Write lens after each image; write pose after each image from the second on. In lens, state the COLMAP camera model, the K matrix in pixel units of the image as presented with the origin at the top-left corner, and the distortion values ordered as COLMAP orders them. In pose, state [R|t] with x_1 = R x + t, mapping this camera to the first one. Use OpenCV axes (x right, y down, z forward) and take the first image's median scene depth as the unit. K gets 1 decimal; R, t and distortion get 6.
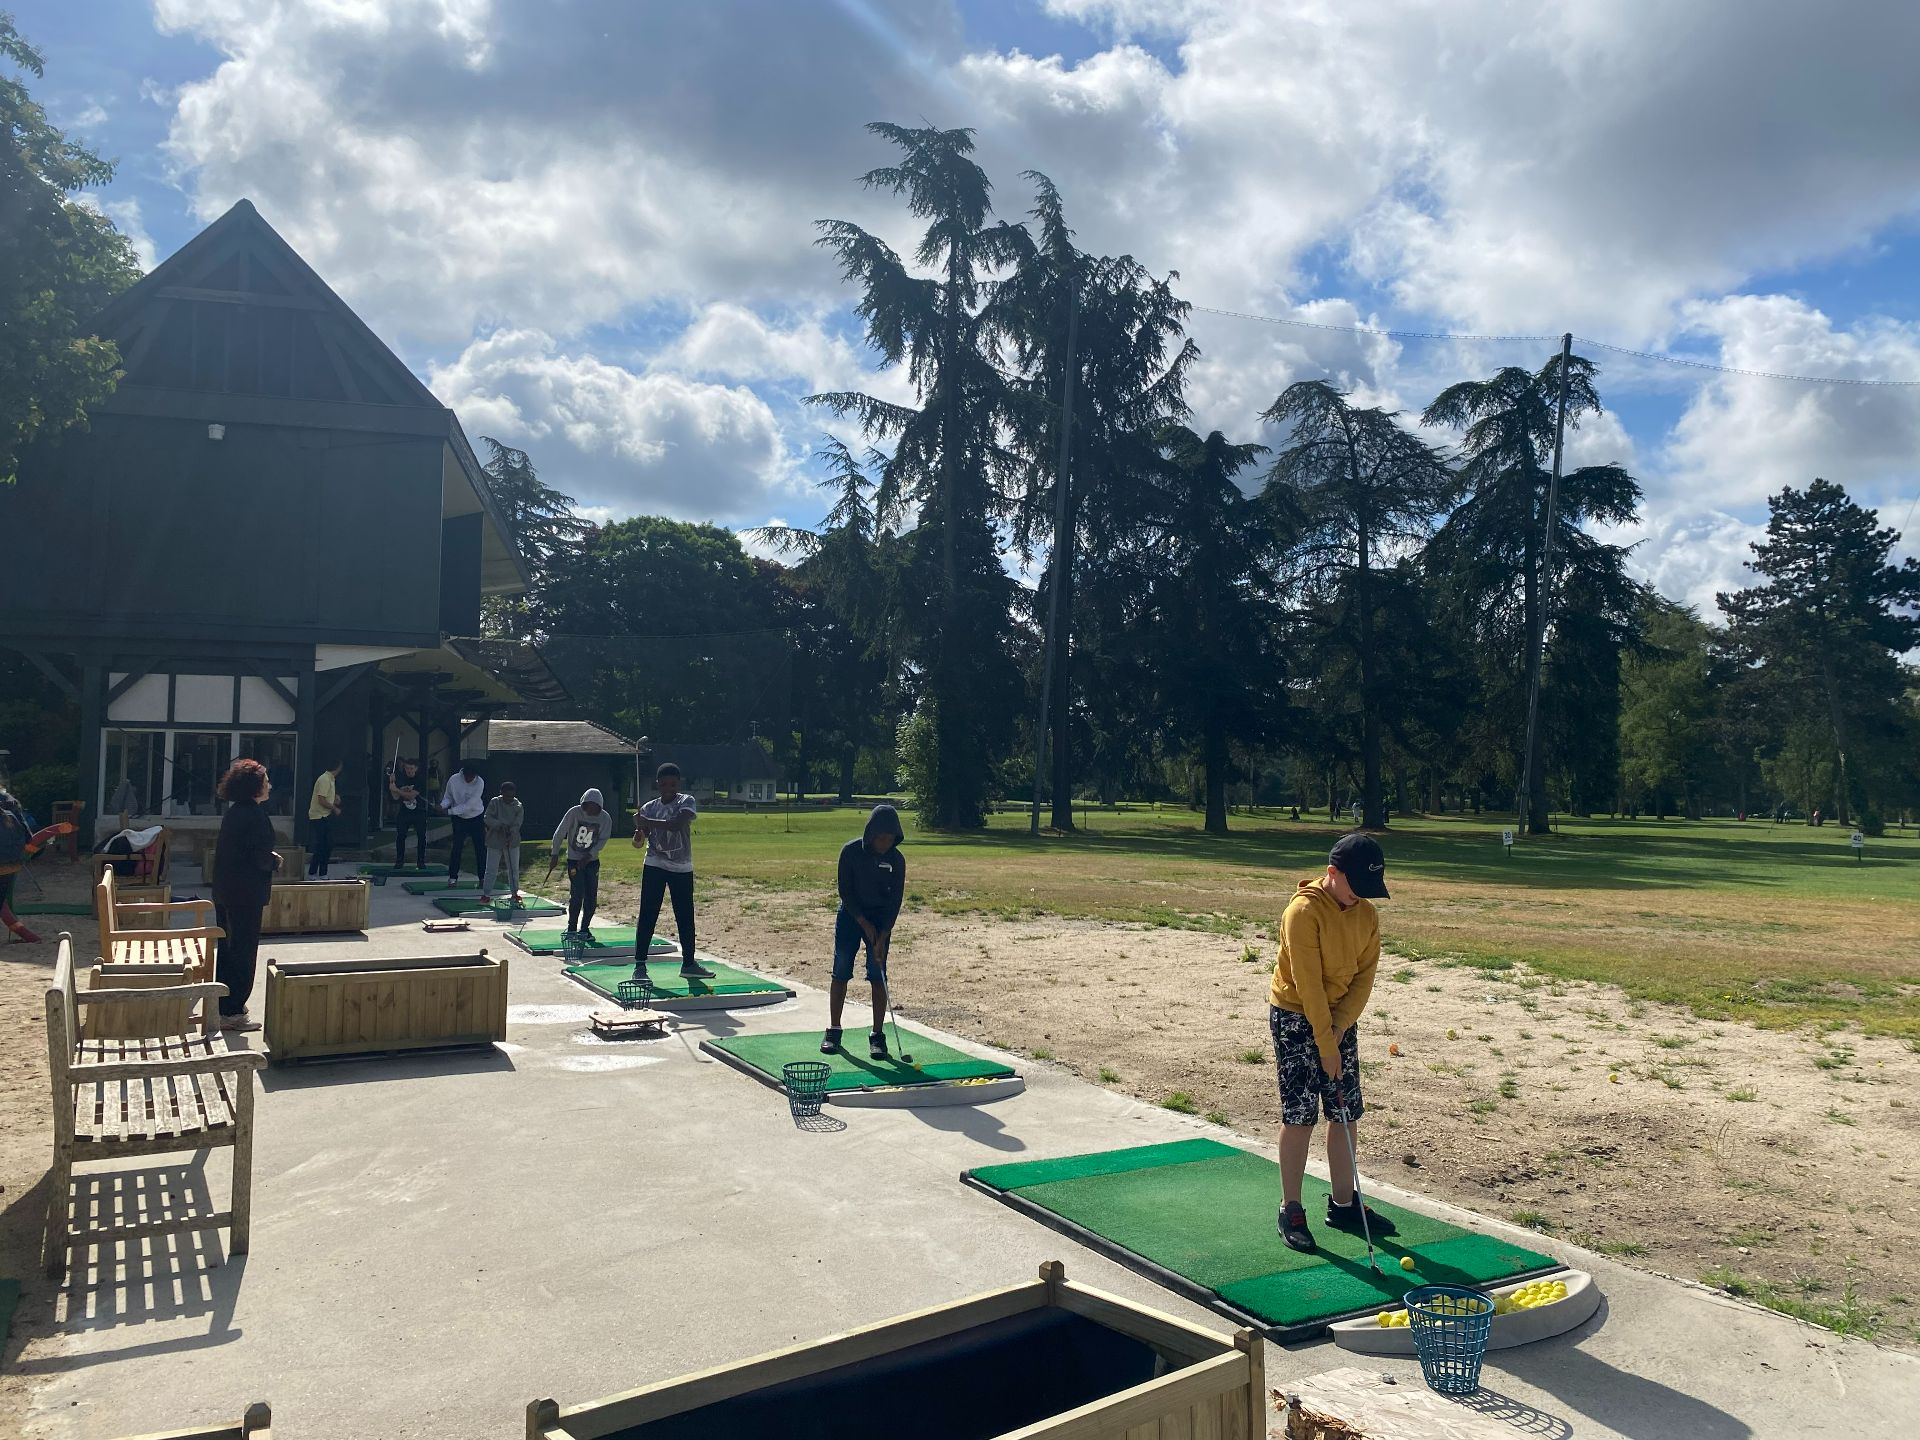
lens RADIAL K [[1461.6, 0, 957.0], [0, 1461.6, 697.7], [0, 0, 1]] dist [0.039341, -0.040815]
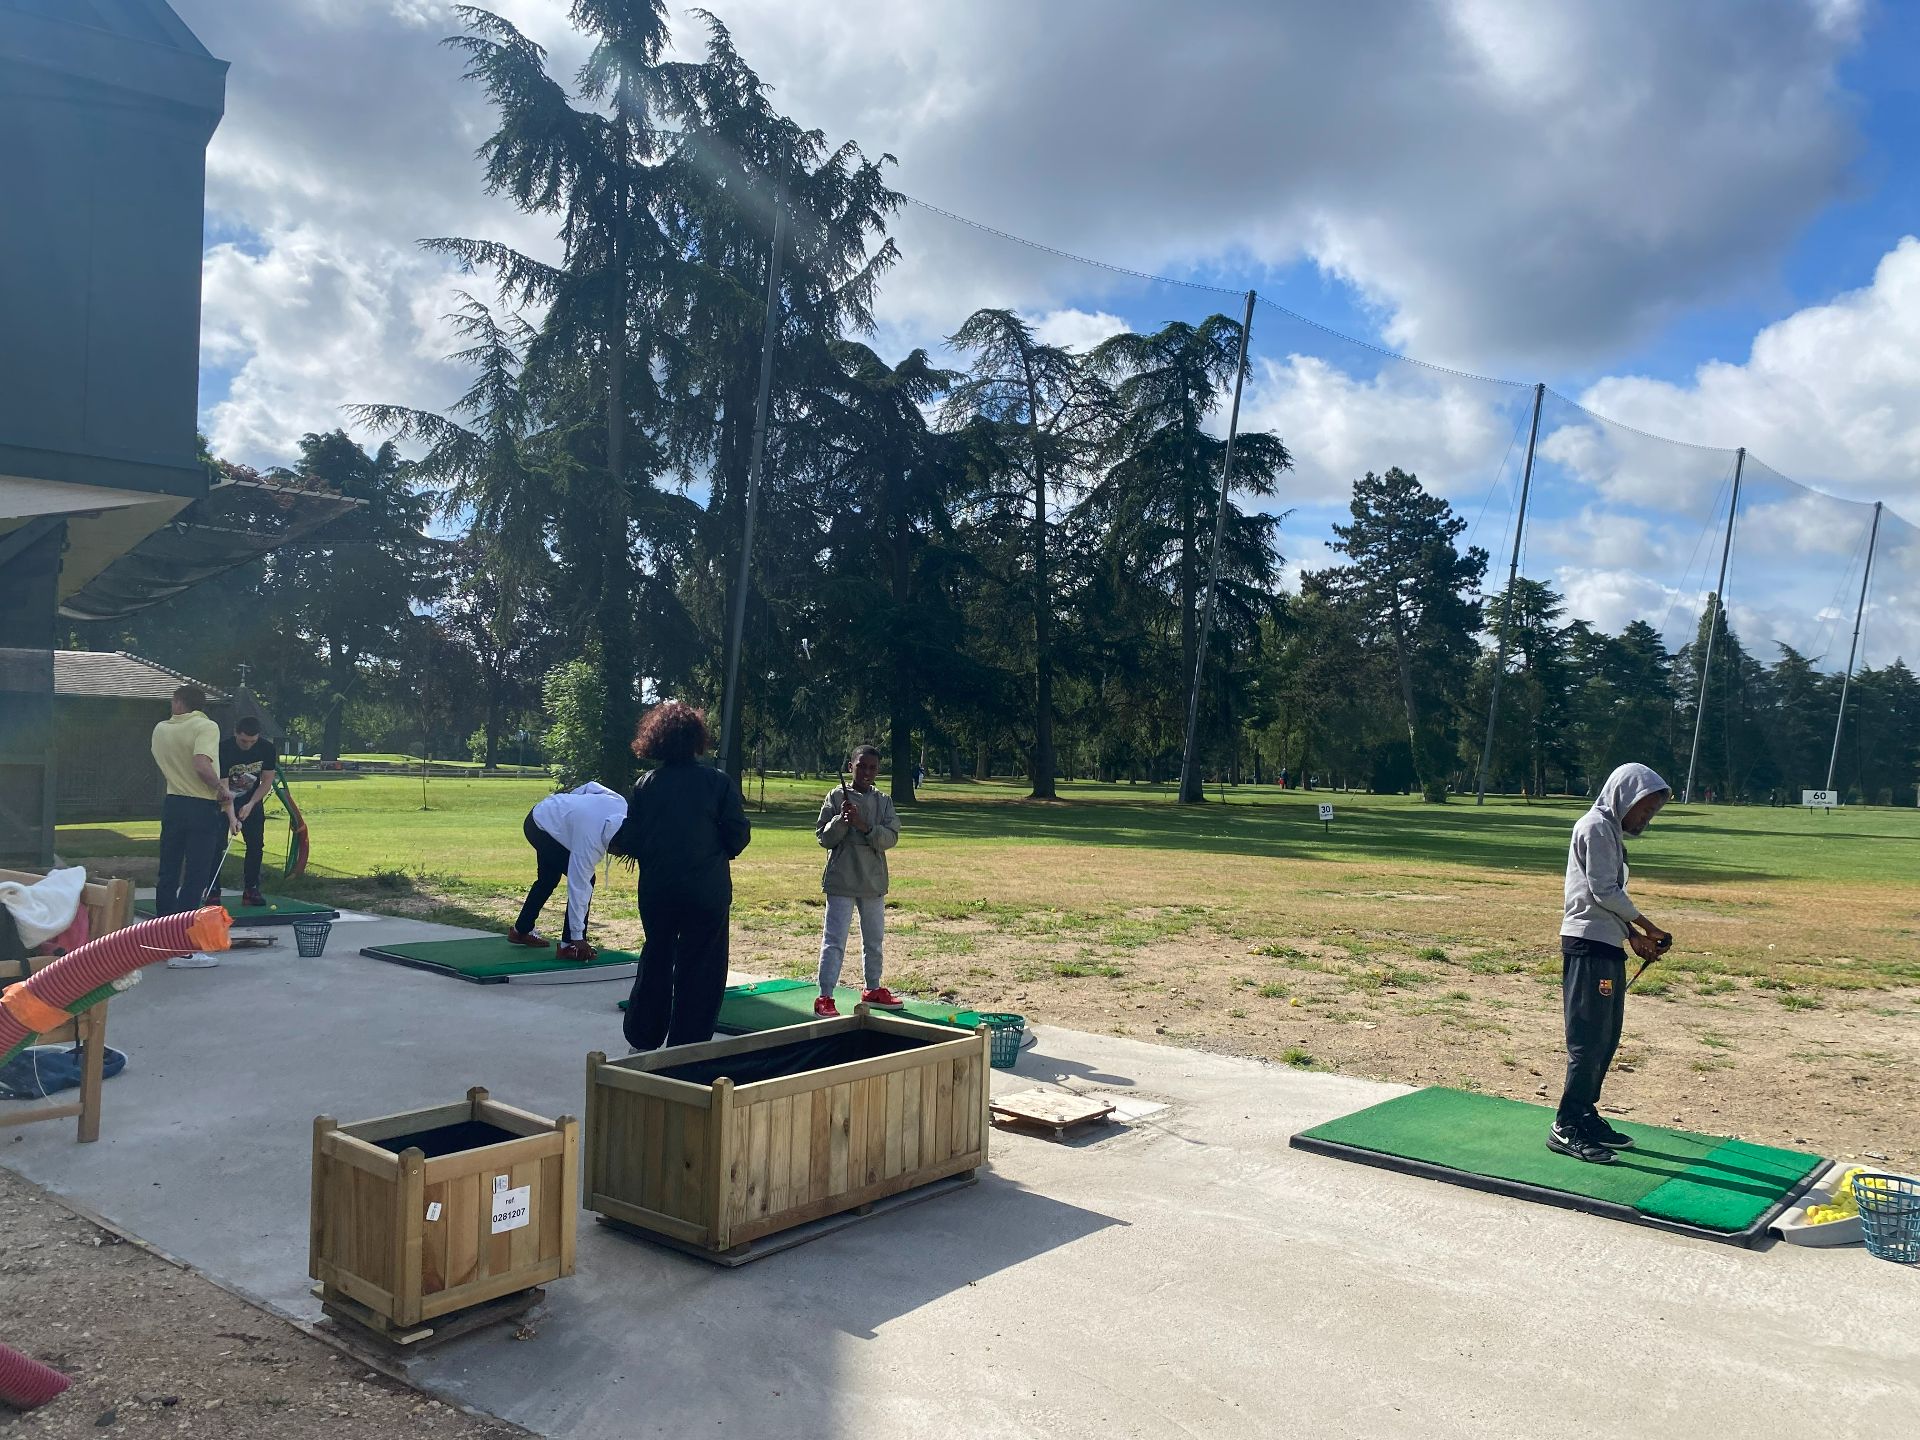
lens RADIAL K [[1461.6, 0, 954.2], [0, 1461.6, 709.8], [0, 0, 1]] dist [0.039341, -0.040815]
pose [[0.916985, 0.019845, 0.398427, -0.151388], [-0.032760, 0.999135, 0.025631, 0.011245], [-0.397574, -0.036555, 0.916842, 0.179031]]
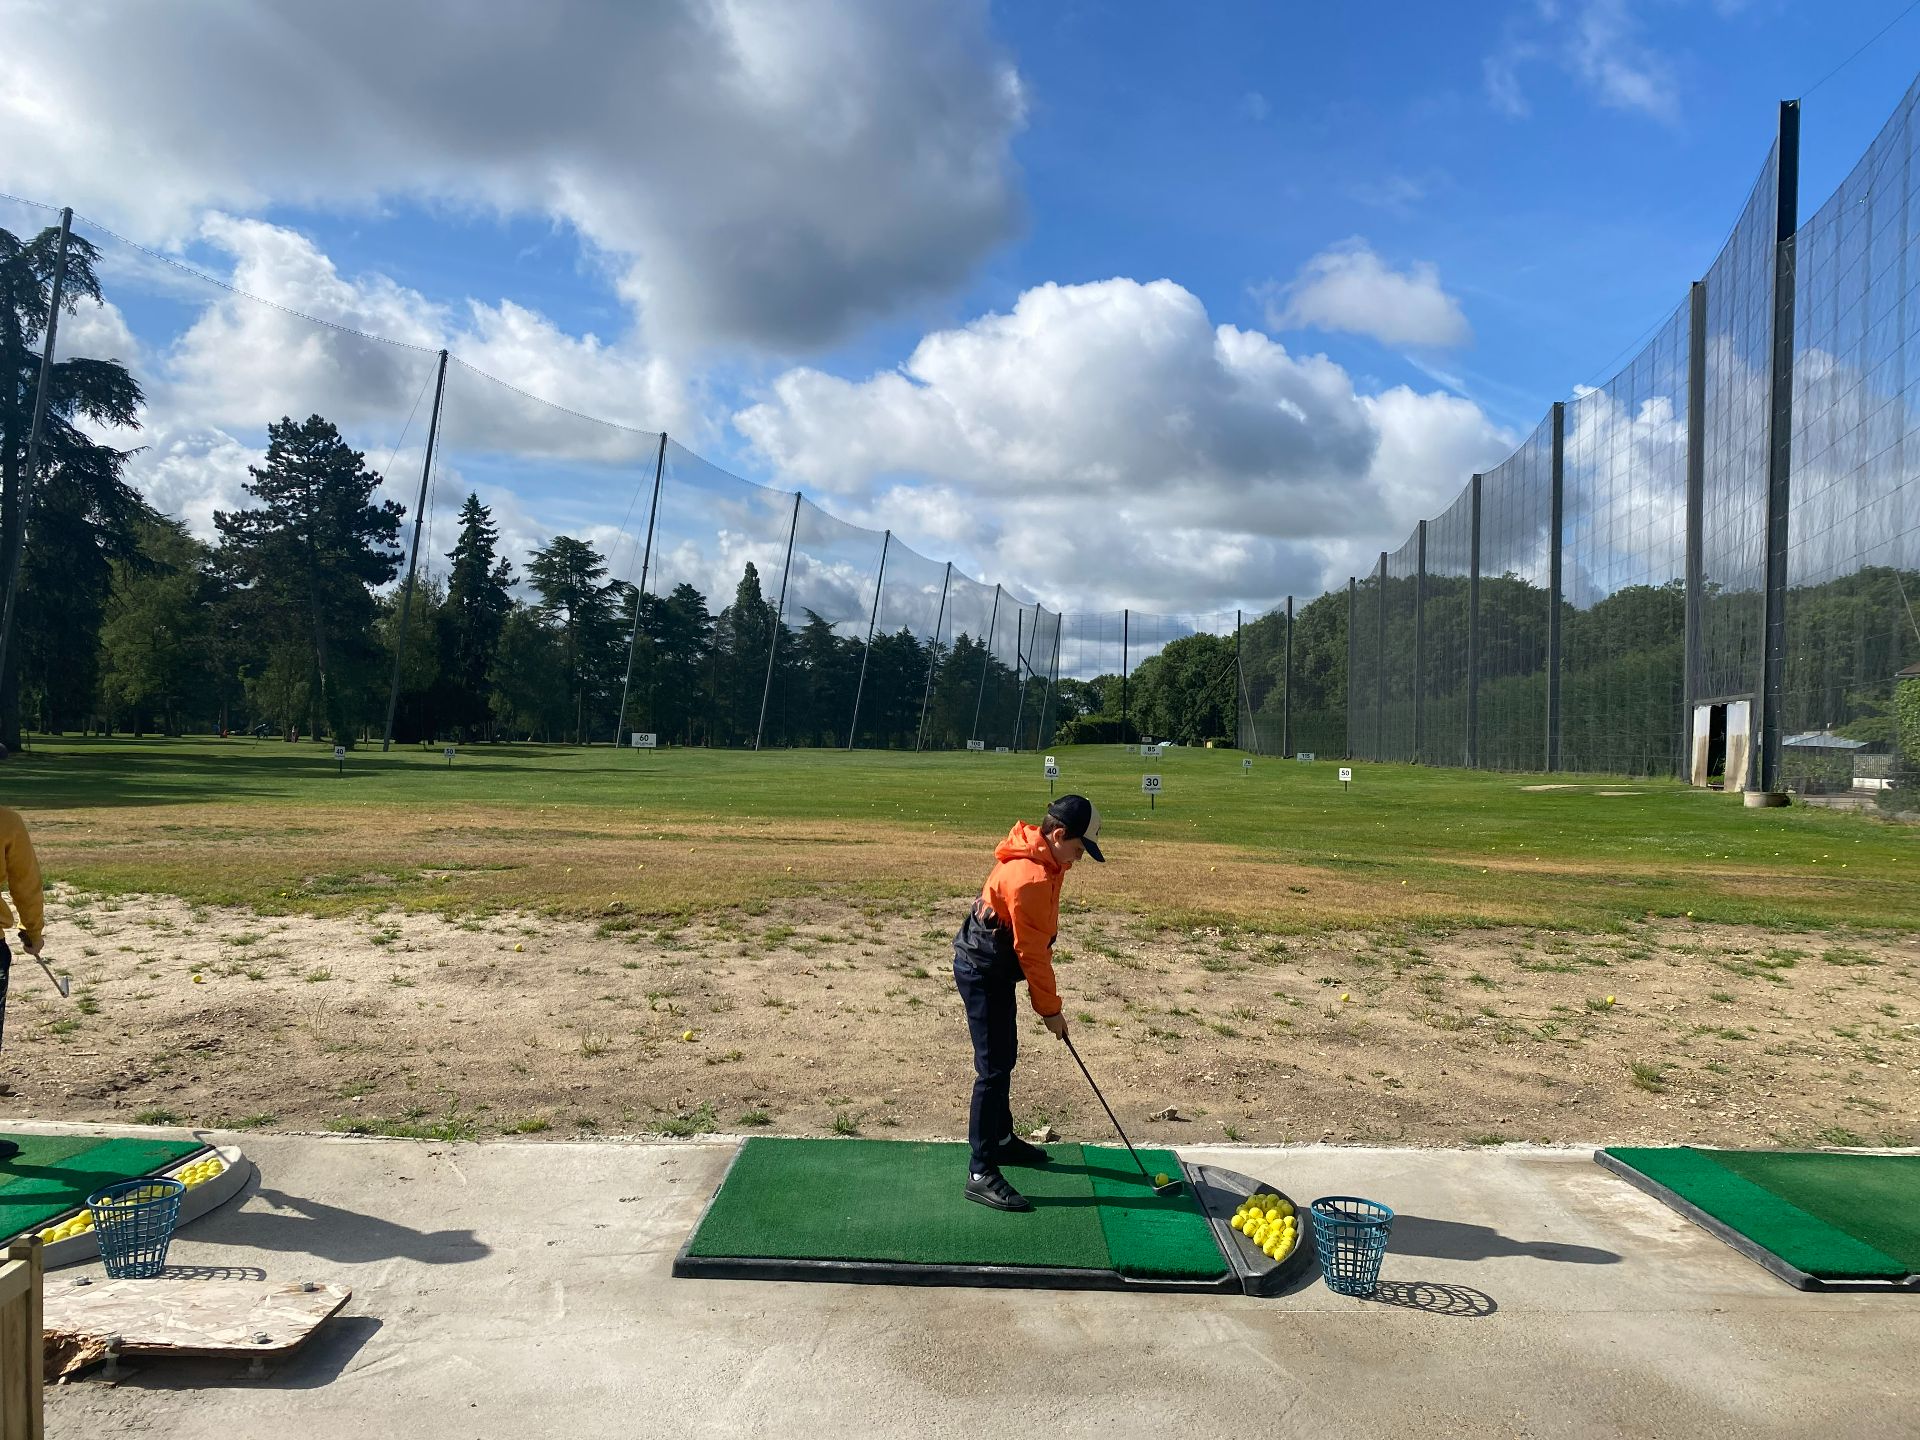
lens RADIAL K [[1461.6, 0, 952.0], [0, 1461.6, 705.2], [0, 0, 1]] dist [0.039341, -0.040815]
pose [[0.582754, 0.012389, 0.812554, -0.006614], [-0.062066, 0.997642, 0.029302, 0.000392], [-0.810275, -0.067508, 0.582149, -0.000960]]
